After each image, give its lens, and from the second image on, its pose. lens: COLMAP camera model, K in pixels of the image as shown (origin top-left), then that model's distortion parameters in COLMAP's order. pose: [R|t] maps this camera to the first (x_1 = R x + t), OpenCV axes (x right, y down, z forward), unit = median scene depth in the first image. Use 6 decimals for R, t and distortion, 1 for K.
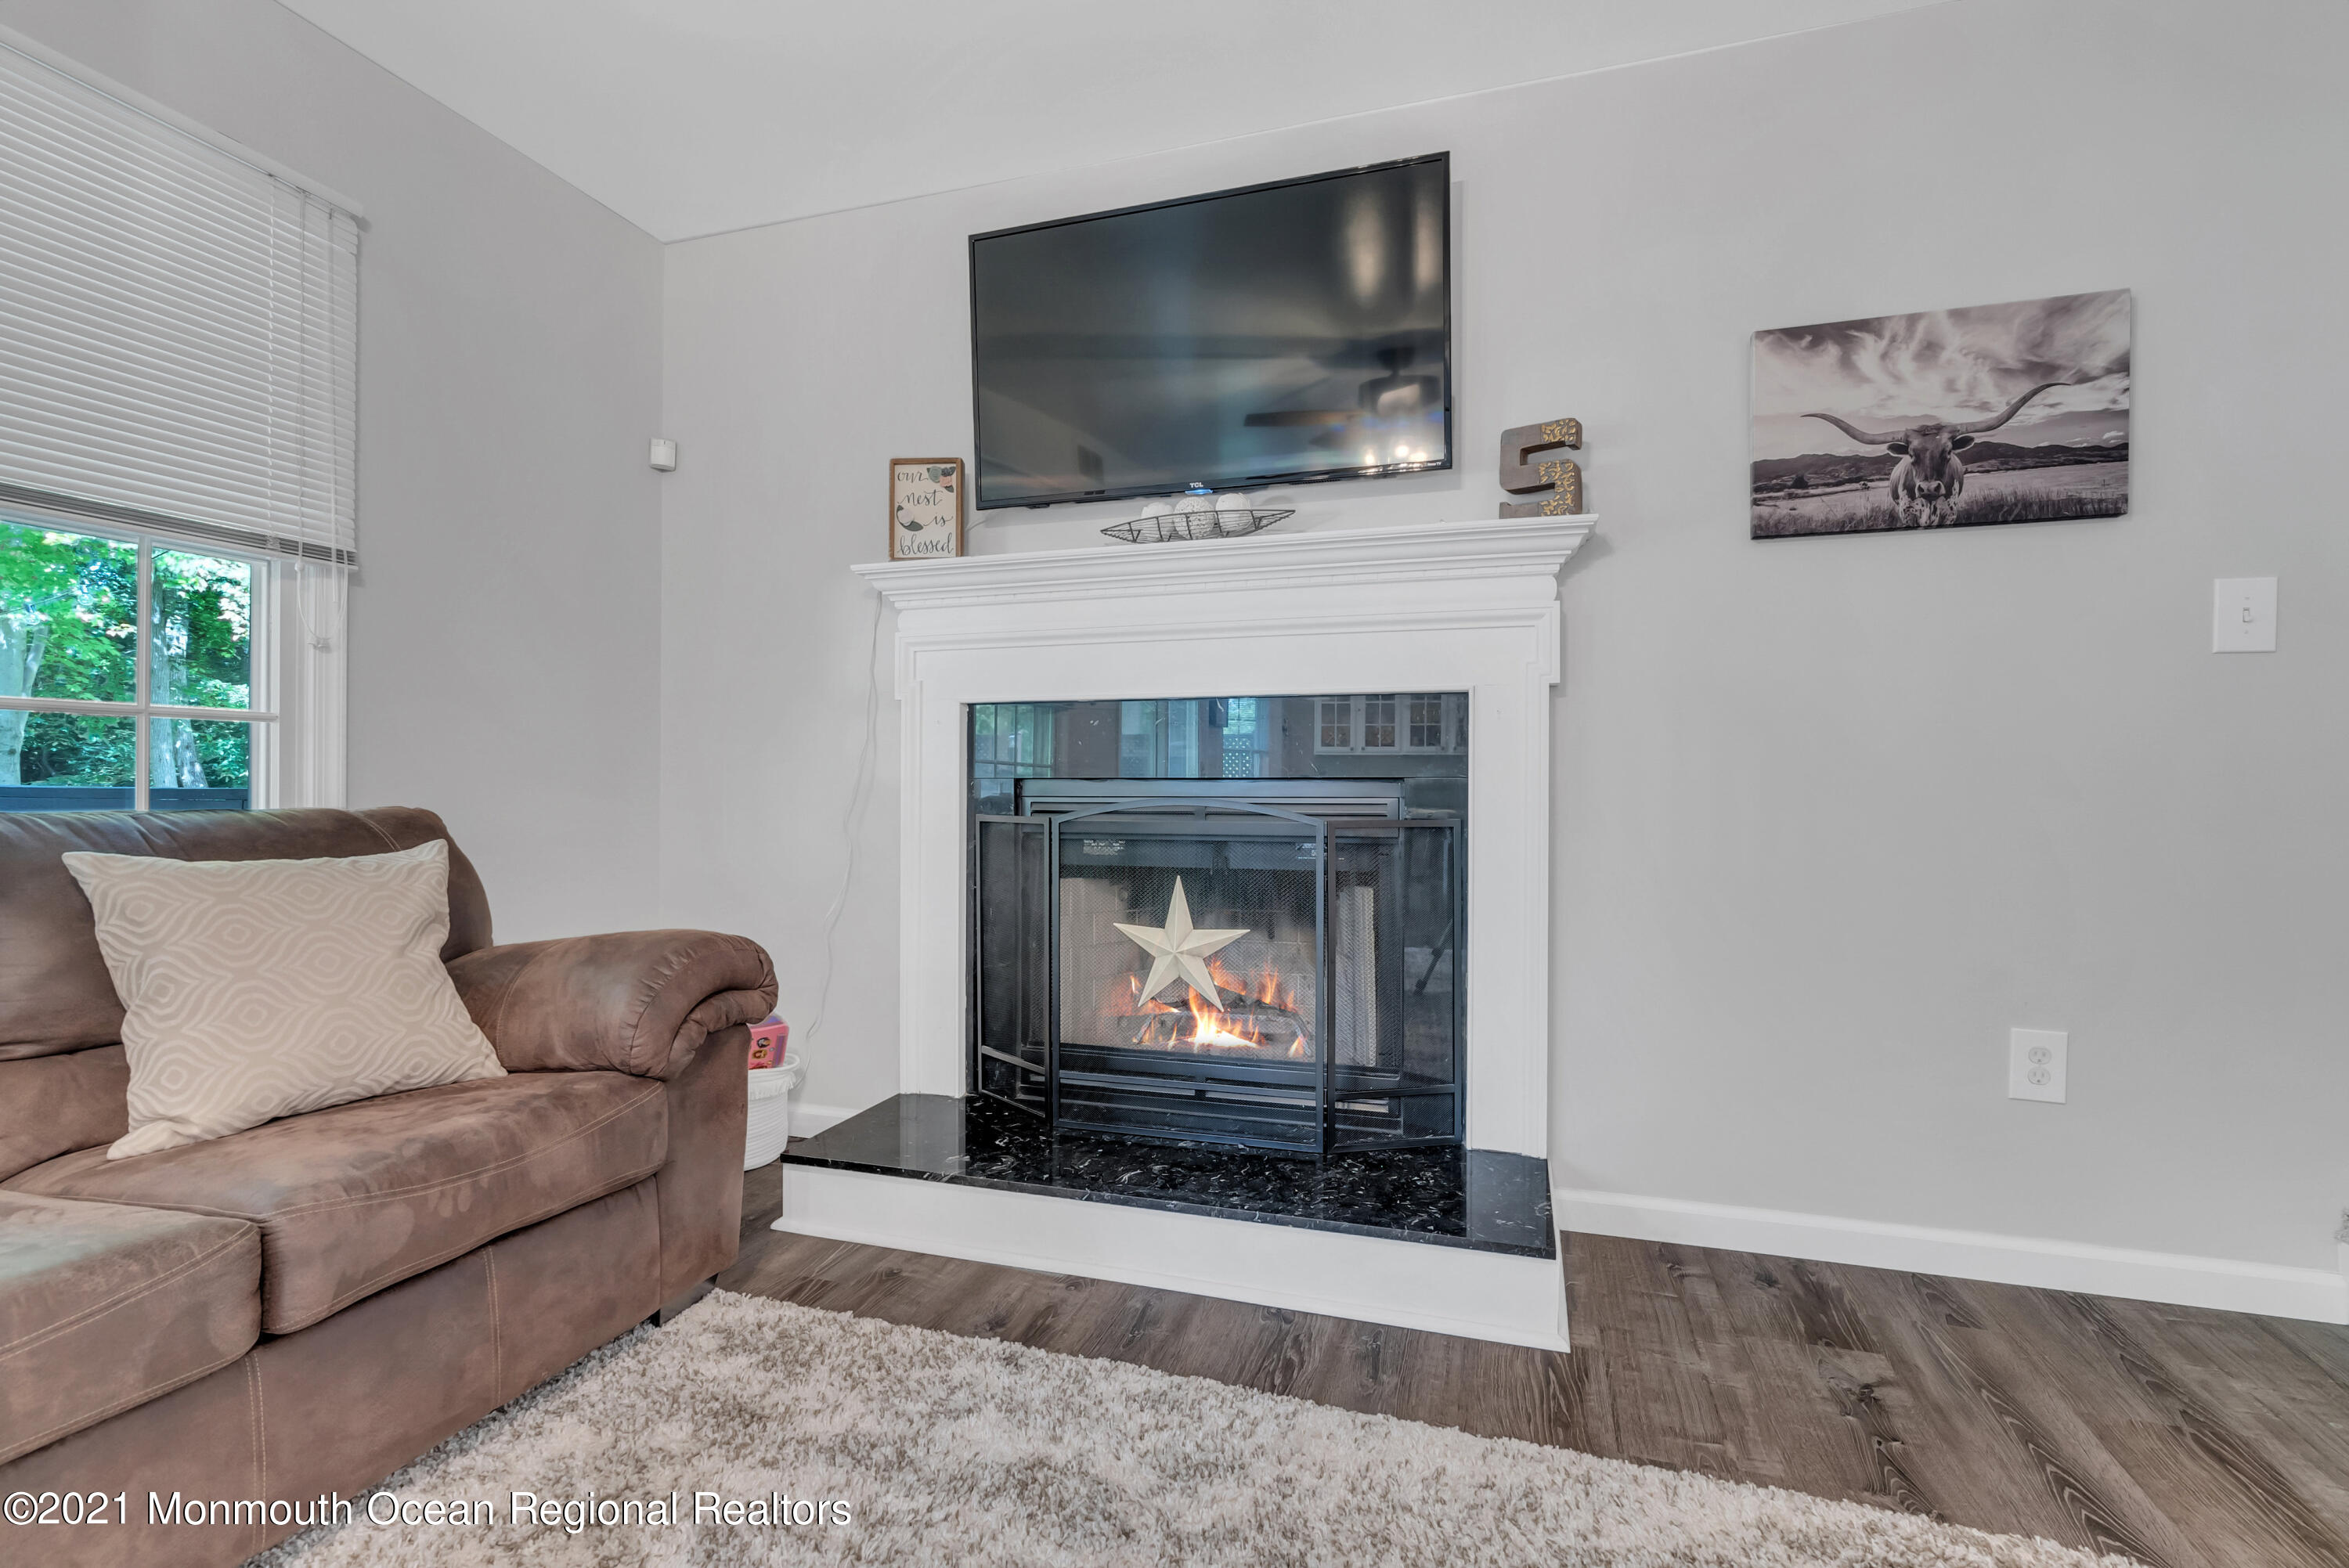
lens RADIAL K [[1066.7, 0, 1179.4], [0, 1066.7, 780.6], [0, 0, 1]] dist [-0.012551, 0.005115]
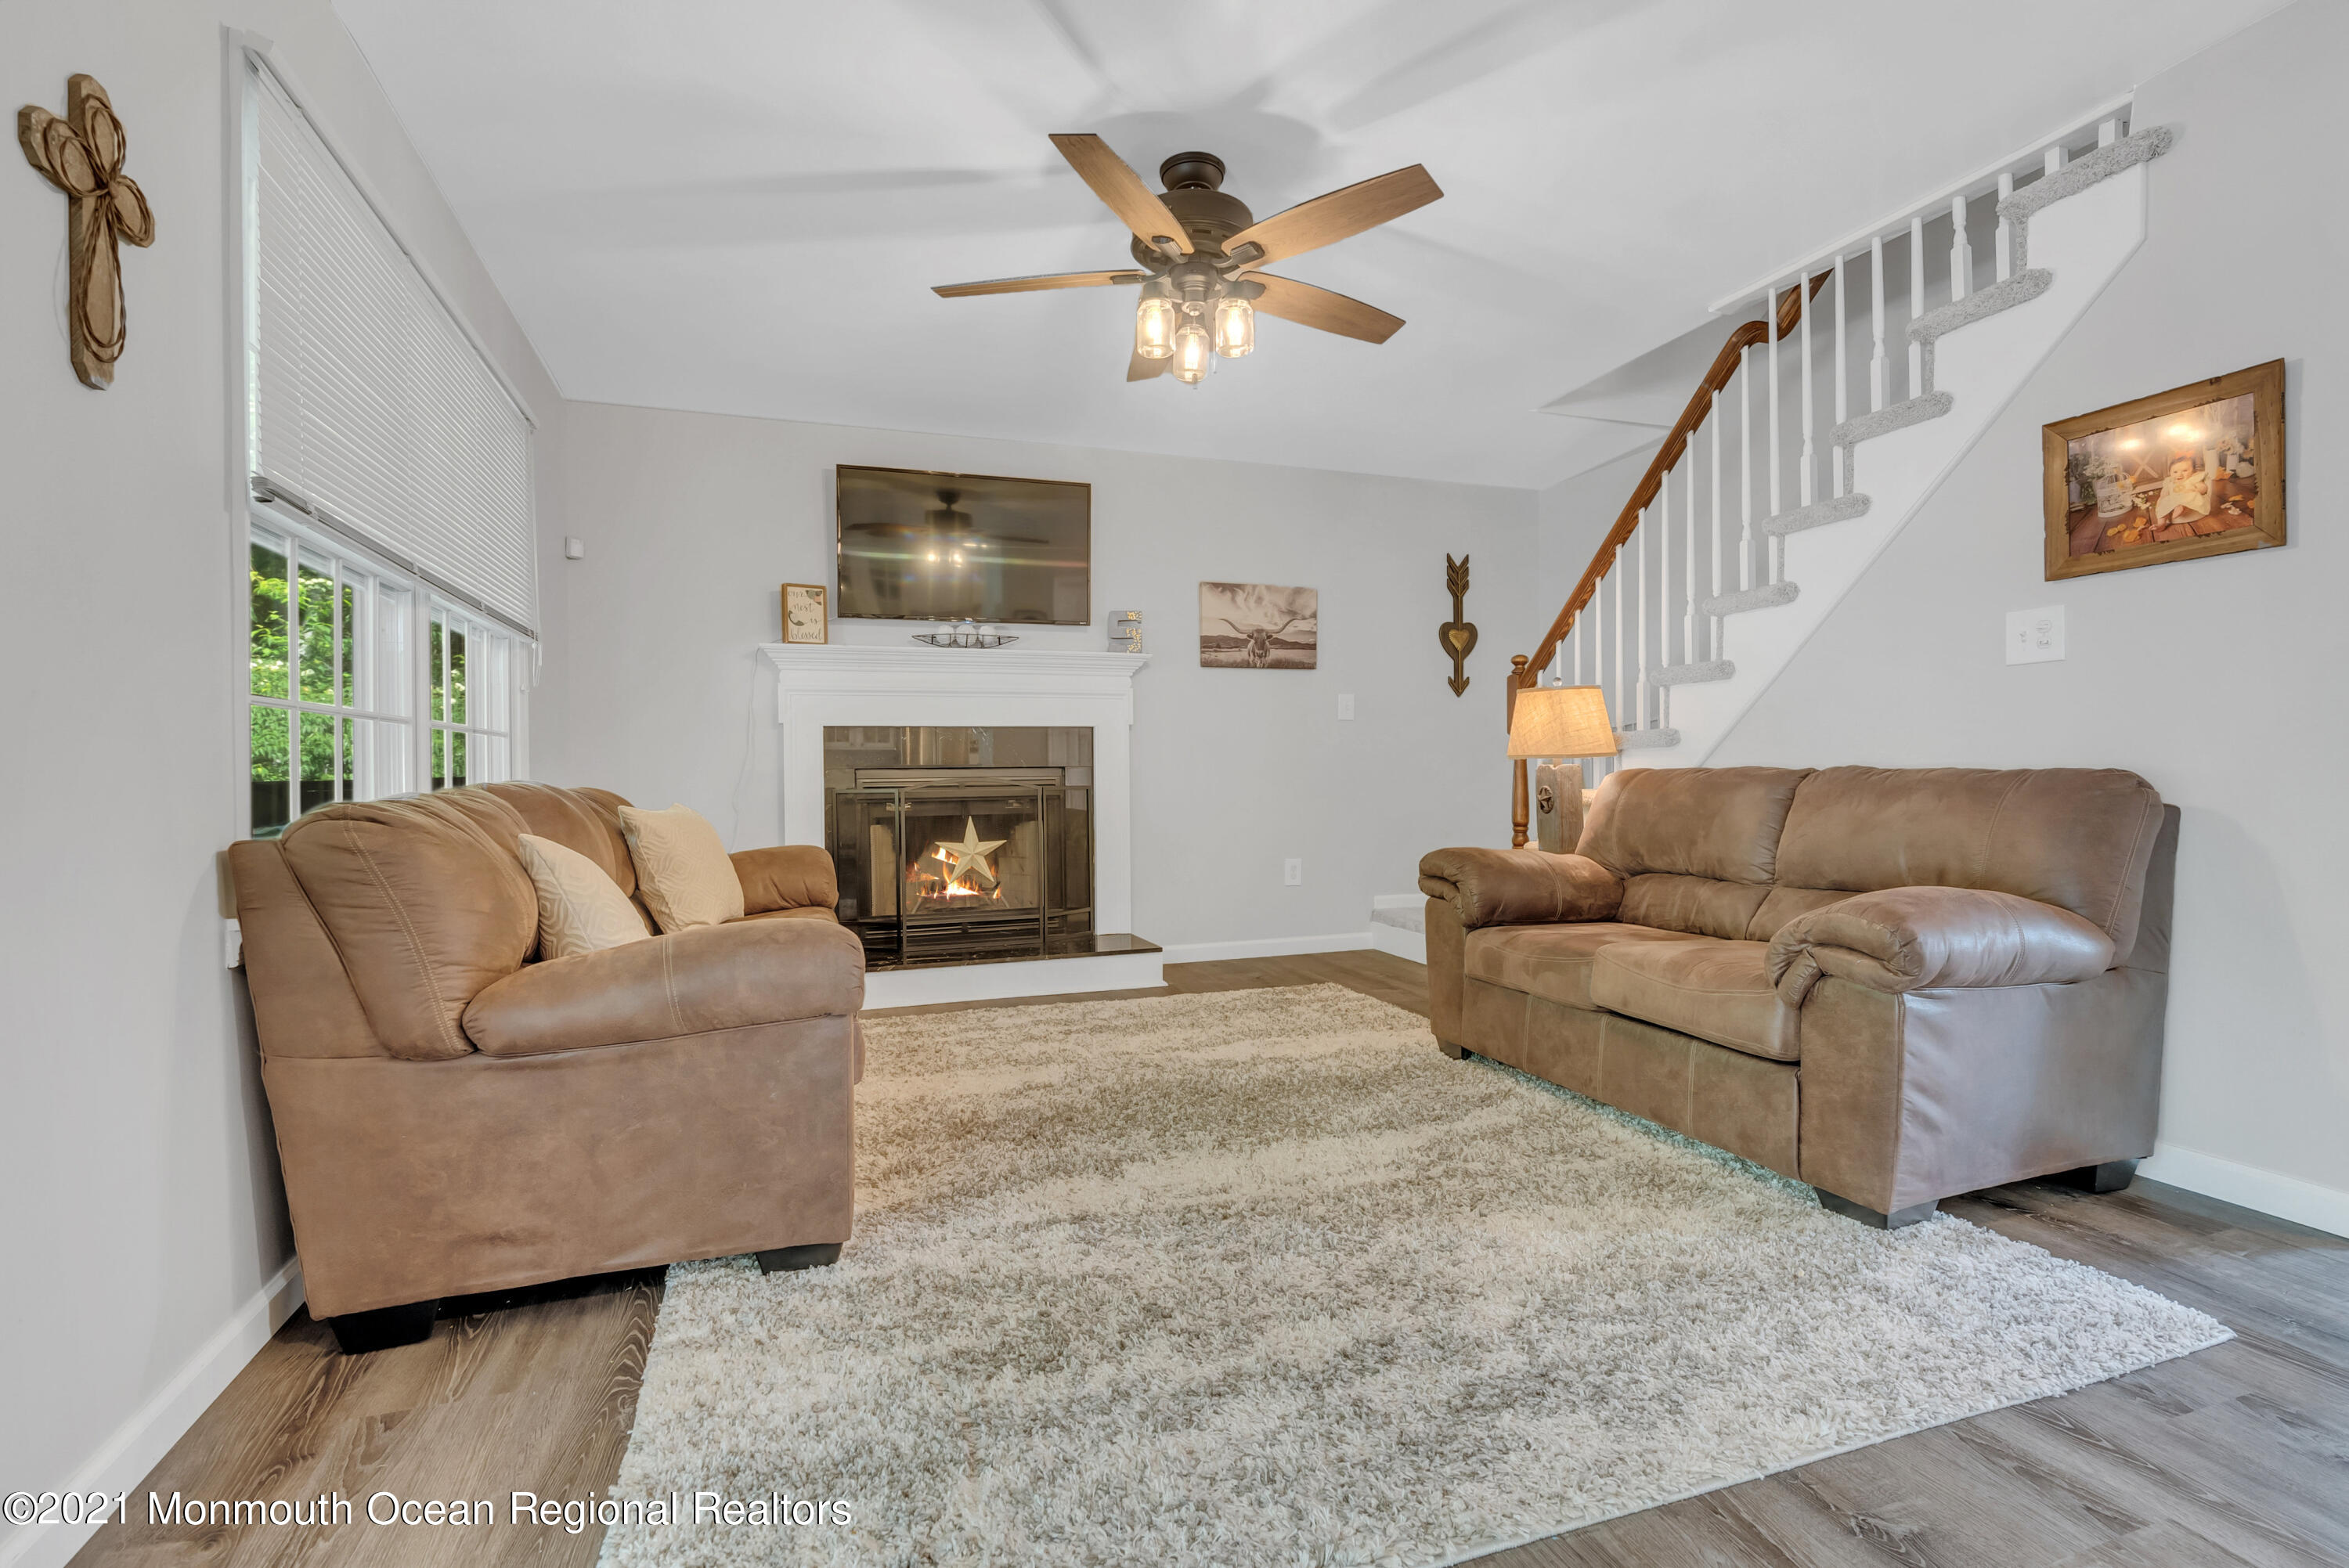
lens RADIAL K [[1066.7, 0, 1178.6], [0, 1066.7, 778.5], [0, 0, 1]] dist [-0.012551, 0.005115]
pose [[0.794692, -0.014562, 0.606838, -1.011595], [0.011387, 0.999894, 0.009082, 0.004699], [-0.606906, -0.000308, 0.794774, -0.928594]]
